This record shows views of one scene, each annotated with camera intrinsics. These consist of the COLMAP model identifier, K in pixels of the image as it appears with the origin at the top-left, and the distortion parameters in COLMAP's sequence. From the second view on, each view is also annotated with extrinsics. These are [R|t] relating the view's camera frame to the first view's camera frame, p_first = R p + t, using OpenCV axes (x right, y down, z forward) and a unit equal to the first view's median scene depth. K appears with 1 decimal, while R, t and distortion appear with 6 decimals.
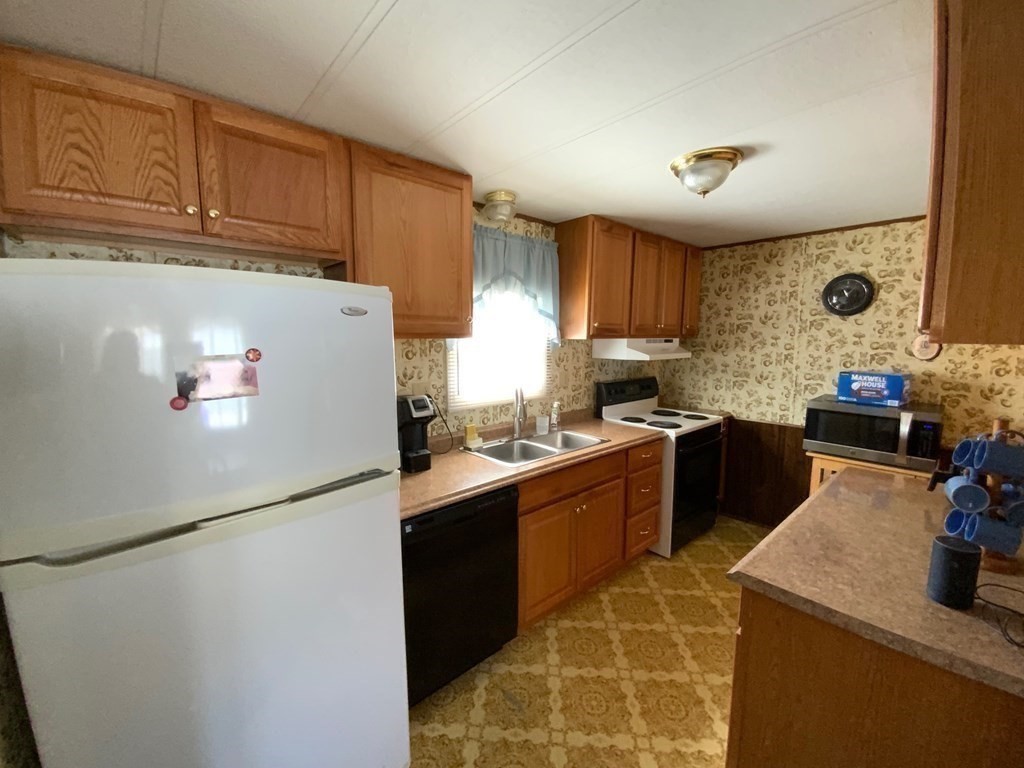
lens RADIAL K [[411.7, 0, 512.0], [0, 411.7, 384.0], [0, 0, 1]] dist [0.026088, -0.019872]
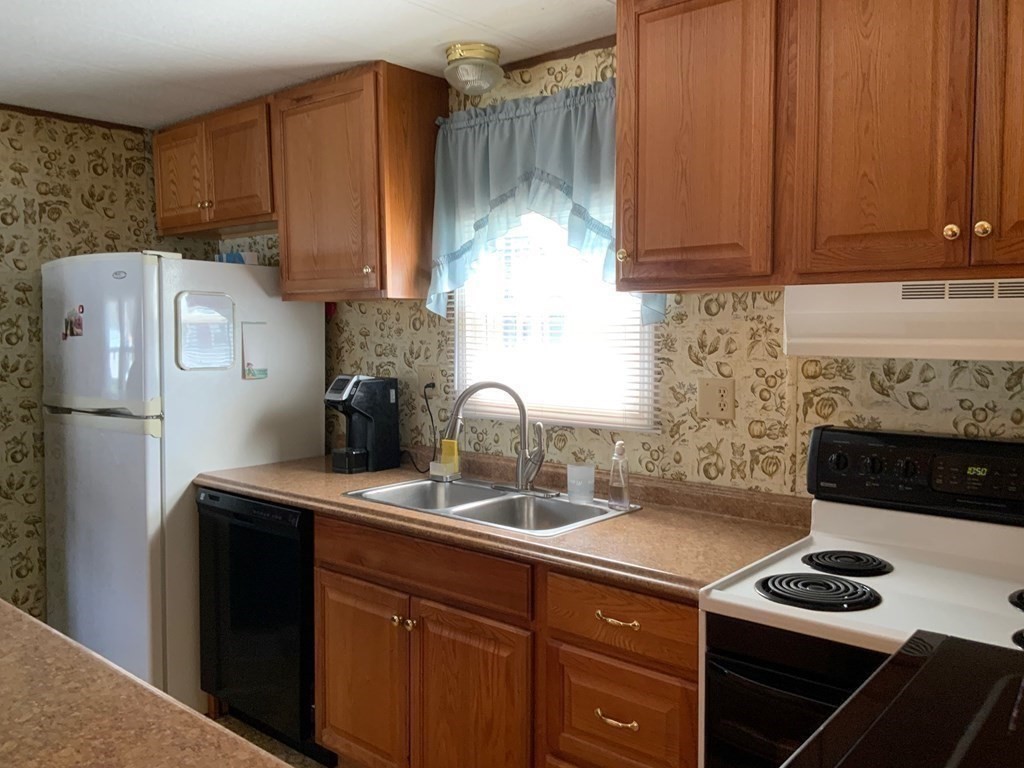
lens RADIAL K [[819.7, 0, 512.0], [0, 819.7, 384.0], [0, 0, 1]] dist [0.042645, 0.000028]
pose [[0.150065, 0.065970, -0.986473, 1.009372], [-0.116324, 0.992019, 0.048645, -0.047838], [0.981809, 0.107450, 0.156541, 0.808218]]
